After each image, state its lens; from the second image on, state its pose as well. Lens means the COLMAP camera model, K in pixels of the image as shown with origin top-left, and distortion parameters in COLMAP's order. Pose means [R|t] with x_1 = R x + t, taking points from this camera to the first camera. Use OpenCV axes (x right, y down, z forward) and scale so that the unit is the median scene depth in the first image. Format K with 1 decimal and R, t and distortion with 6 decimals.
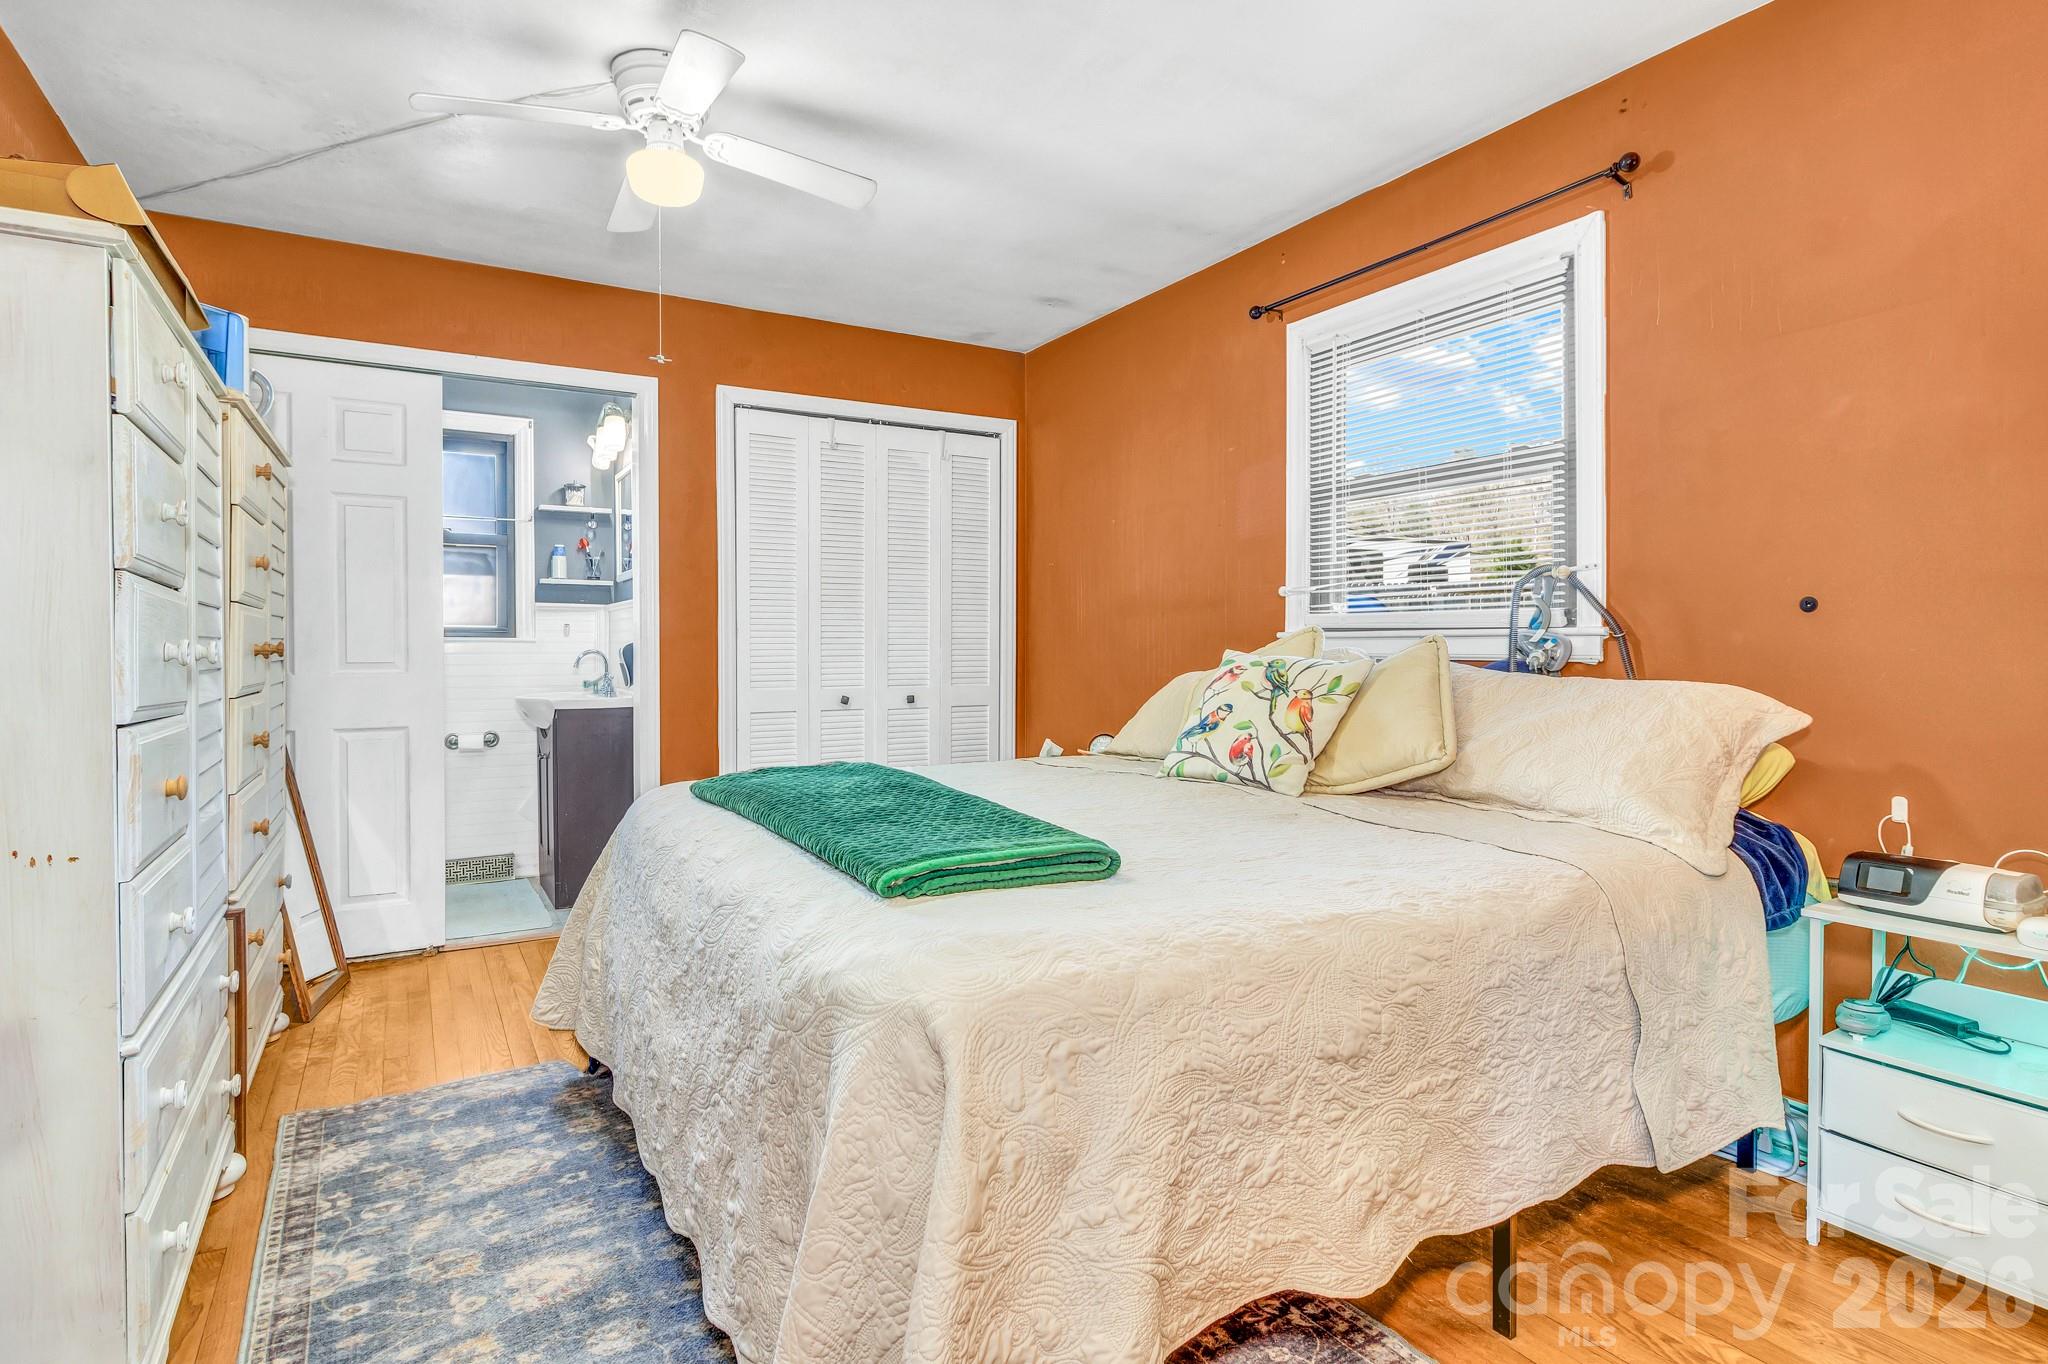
lens RADIAL K [[1060.2, 0, 1018.2], [0, 1060.2, 669.5], [0, 0, 1]] dist [0.002182, 0.000174]
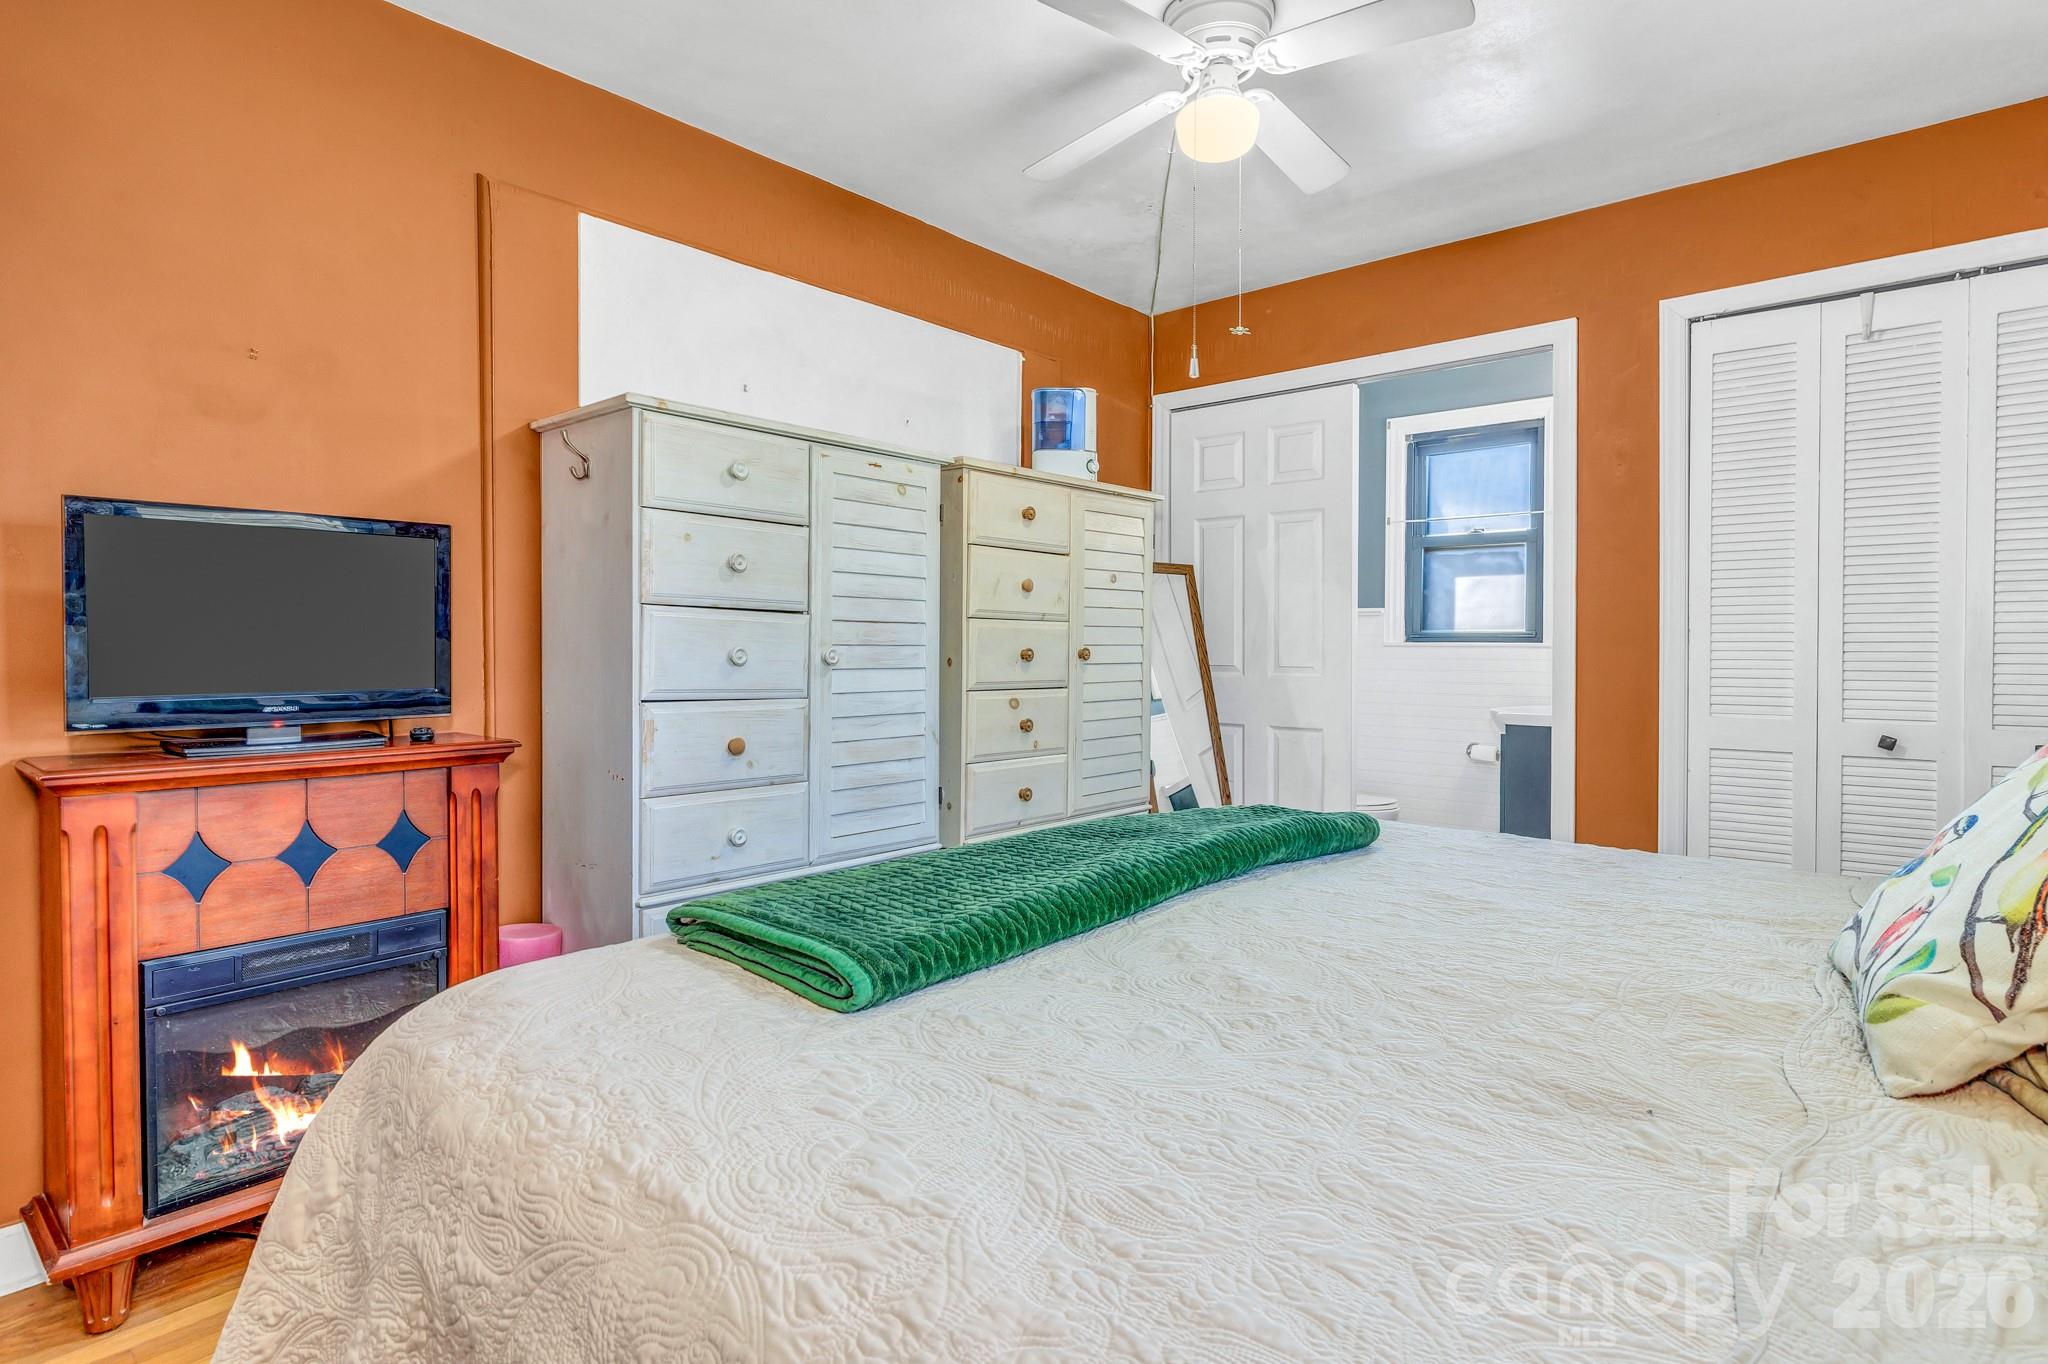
lens RADIAL K [[1060.2, 0, 1023.0], [0, 1060.2, 668.9], [0, 0, 1]] dist [0.002182, 0.000174]
pose [[0.311286, 0.024329, -0.950005, 0.282475], [-0.021419, 0.999598, 0.018580, -0.015752], [0.950075, 0.014565, 0.311682, 0.343636]]
